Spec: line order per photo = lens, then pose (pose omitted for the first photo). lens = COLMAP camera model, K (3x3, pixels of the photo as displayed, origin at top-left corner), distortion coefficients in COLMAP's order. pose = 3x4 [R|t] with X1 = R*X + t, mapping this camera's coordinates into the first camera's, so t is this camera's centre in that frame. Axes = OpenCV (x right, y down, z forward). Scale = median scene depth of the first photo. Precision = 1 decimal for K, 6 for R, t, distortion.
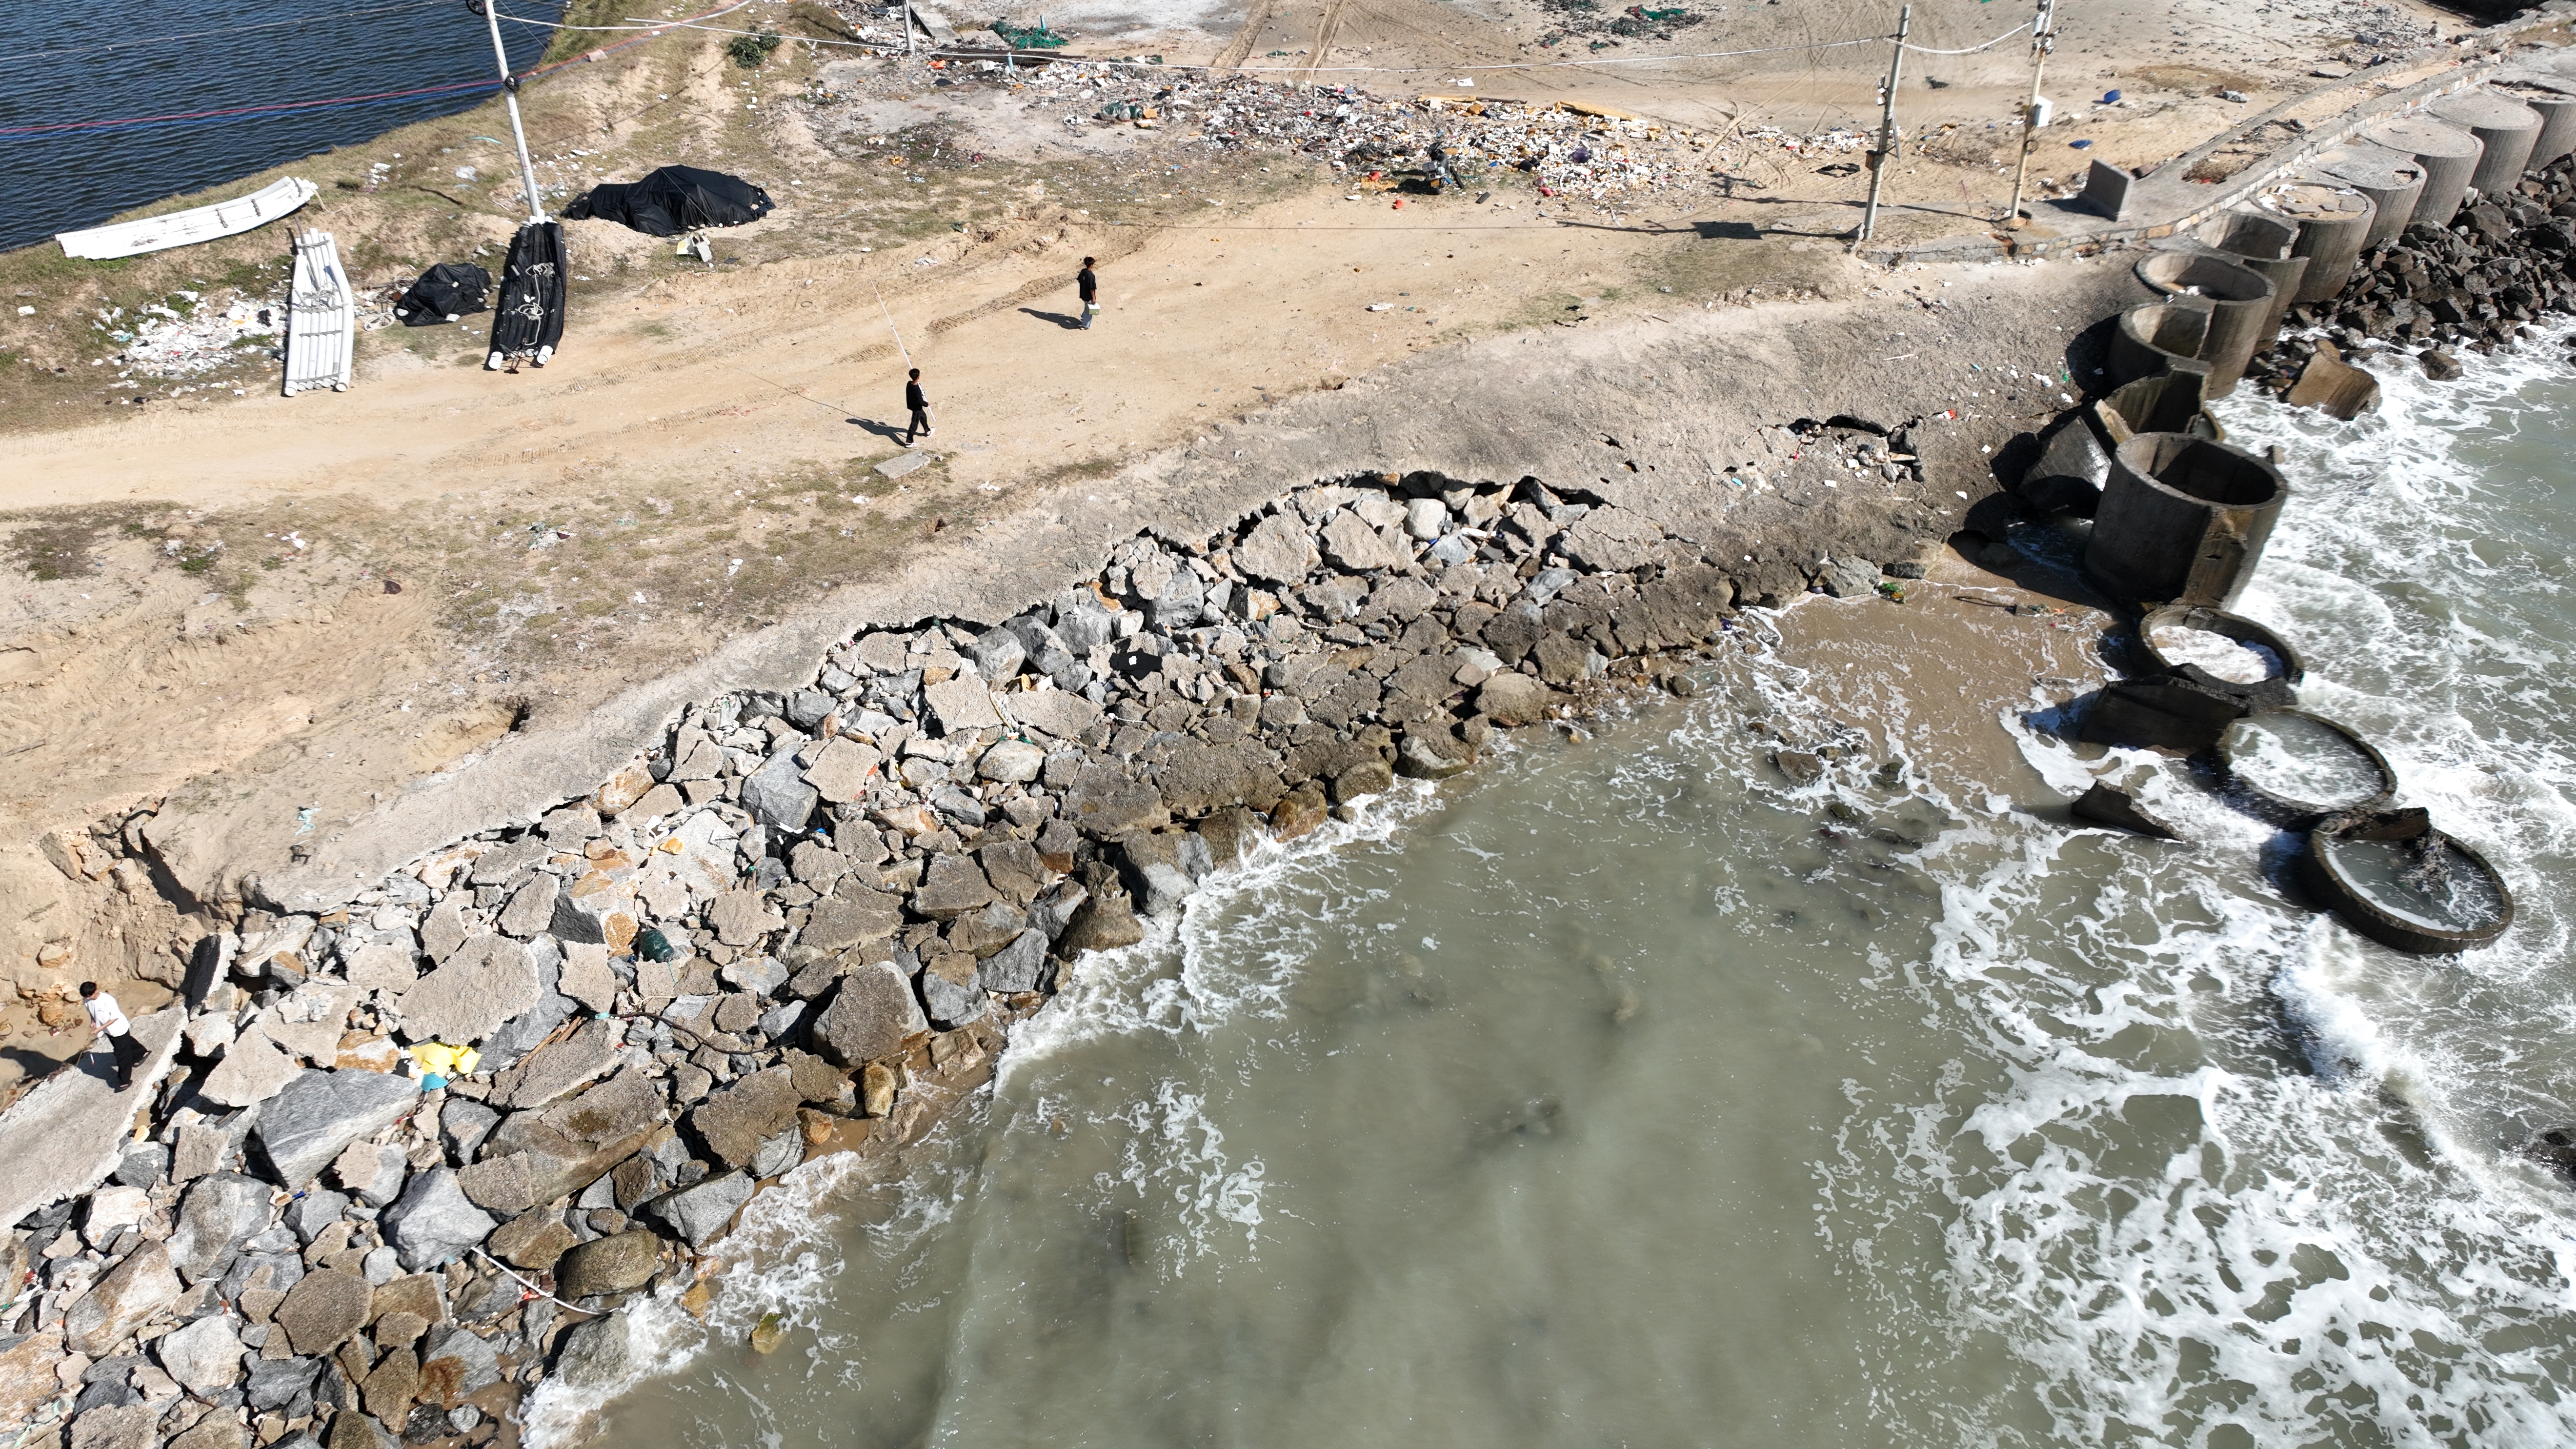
lens RADIAL K [[1832.9, 0, 1290.5], [0, 1832.9, 744.3], [0, 0, 1]] dist [0.001199, 0.012440]
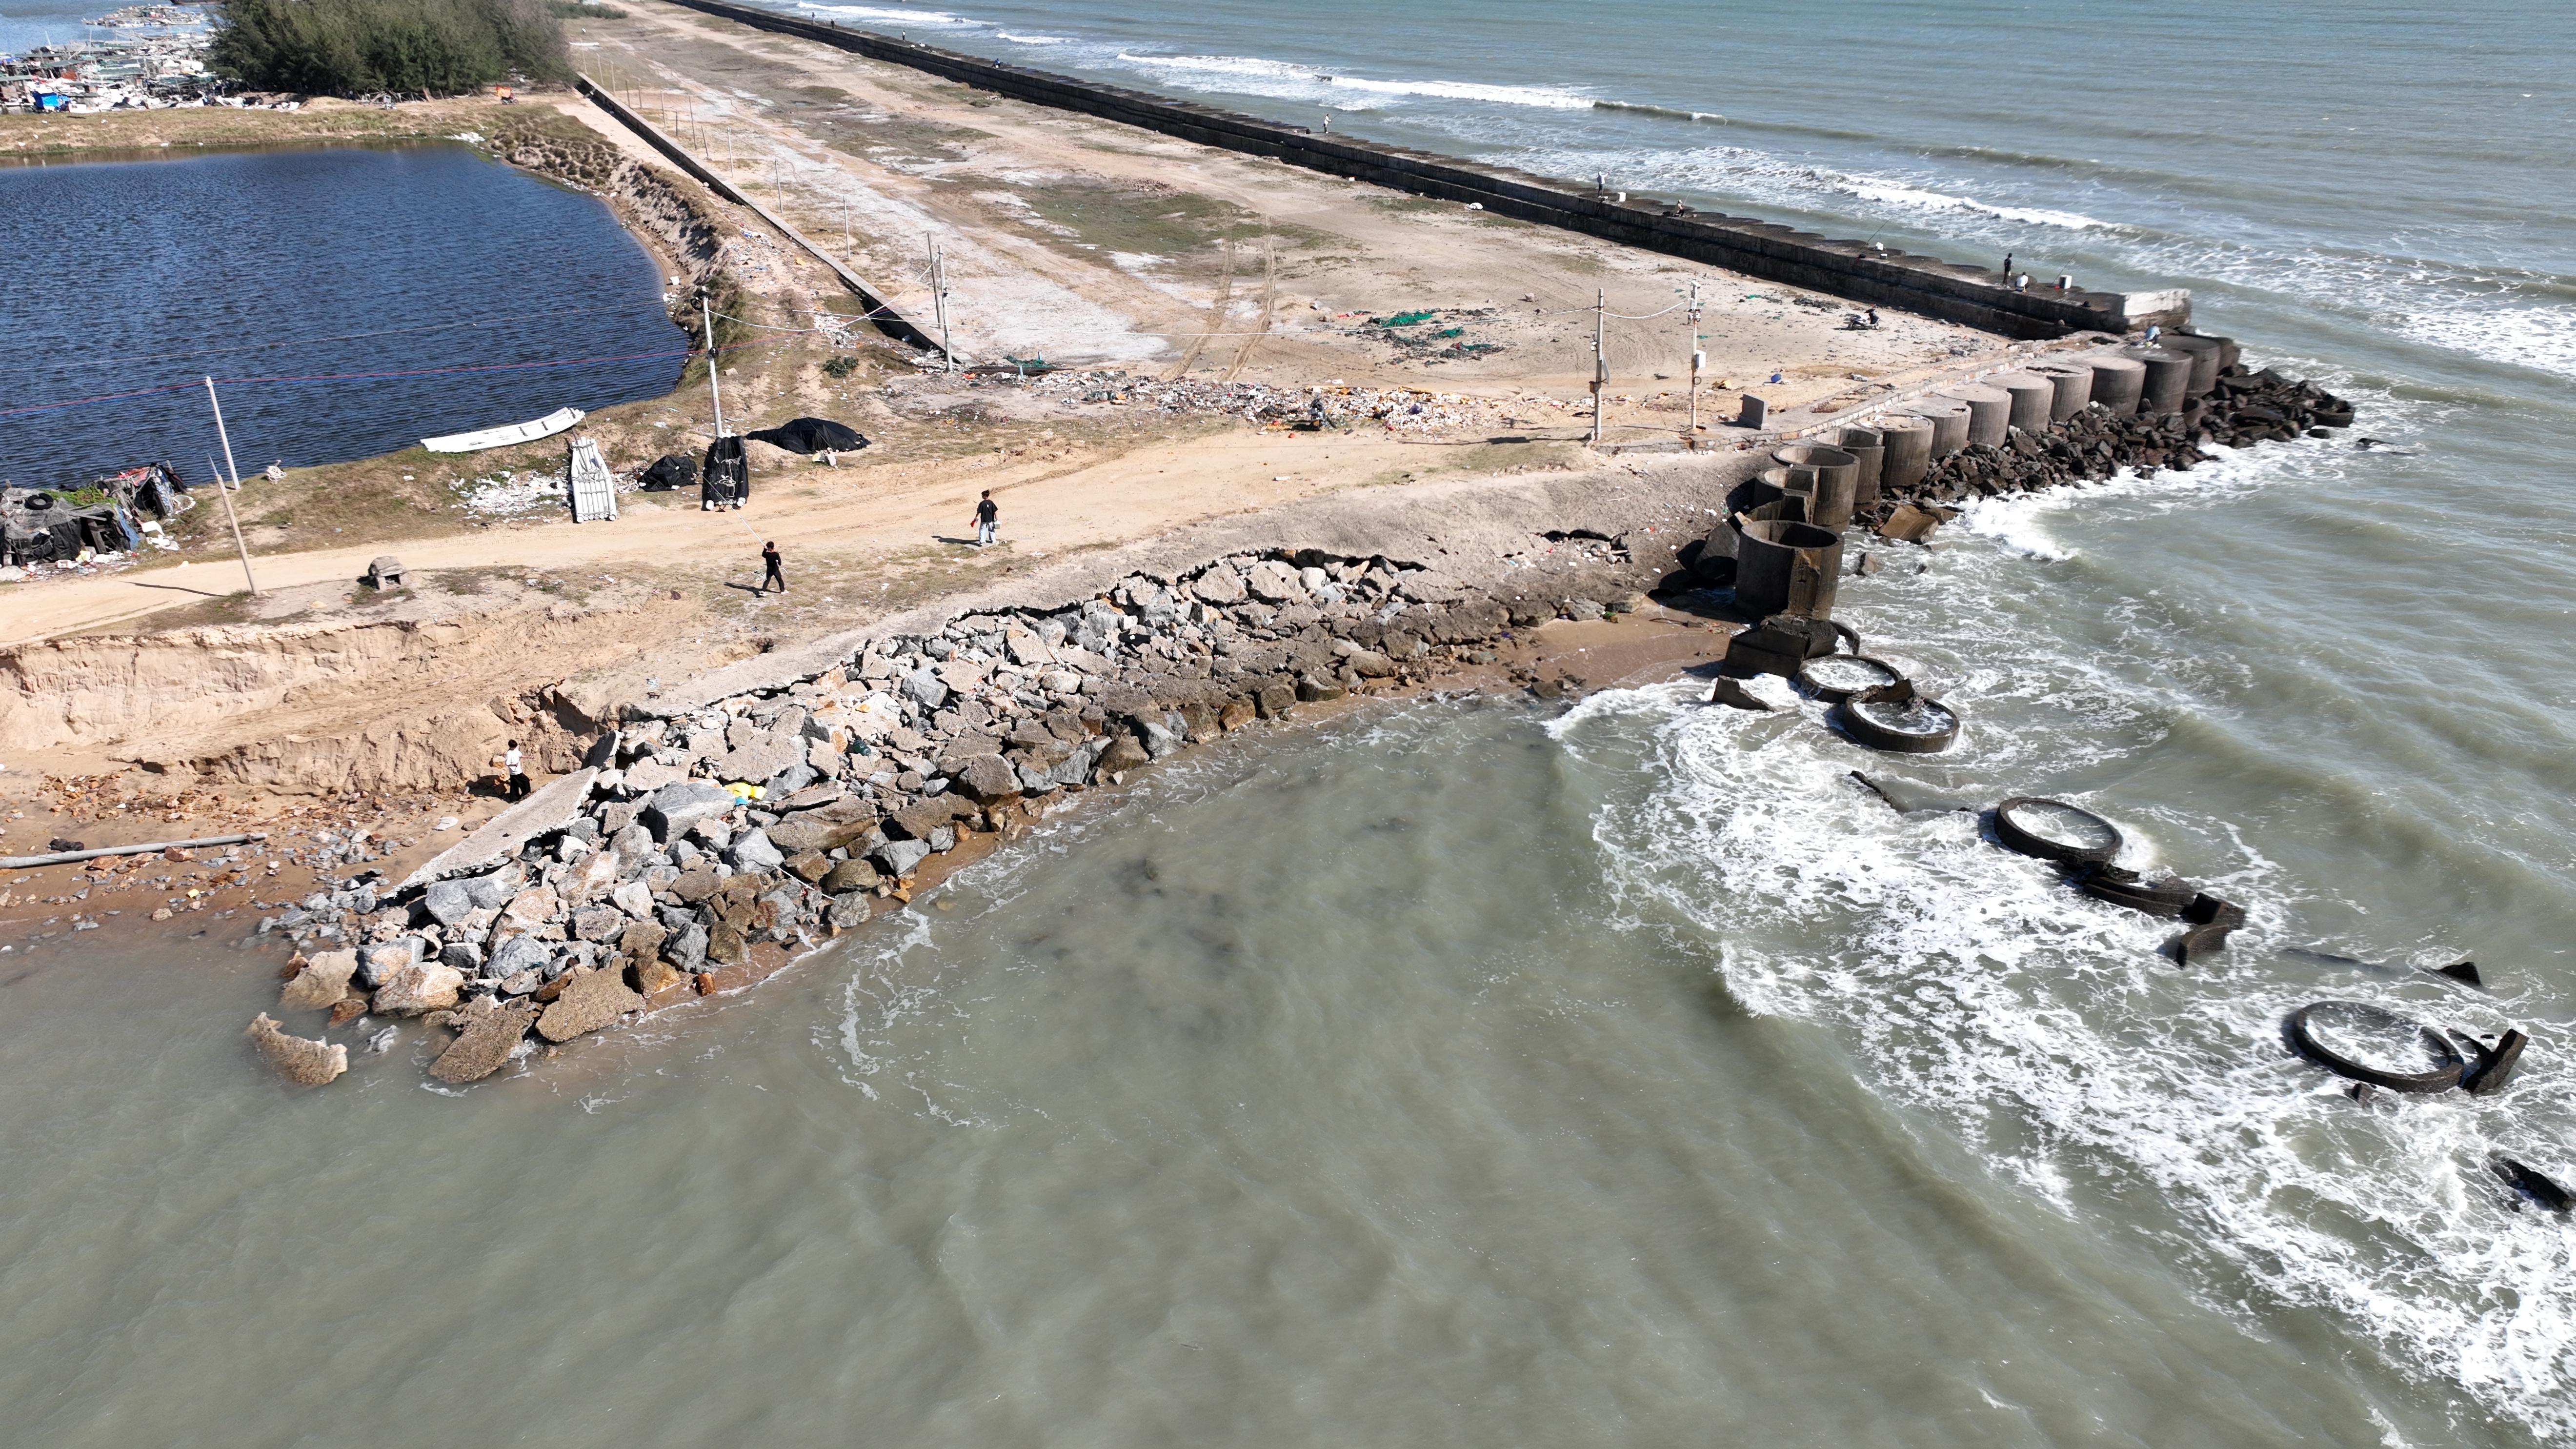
lens RADIAL K [[1828.9, 0, 1288.0], [0, 1828.9, 724.5], [0, 0, 1]] dist [0.019656, -0.000475]
pose [[0.998789, -0.023811, 0.043063, -0.018321], [0.033907, 0.967234, -0.251614, 0.392221], [-0.035661, 0.252769, 0.966869, -0.485266]]
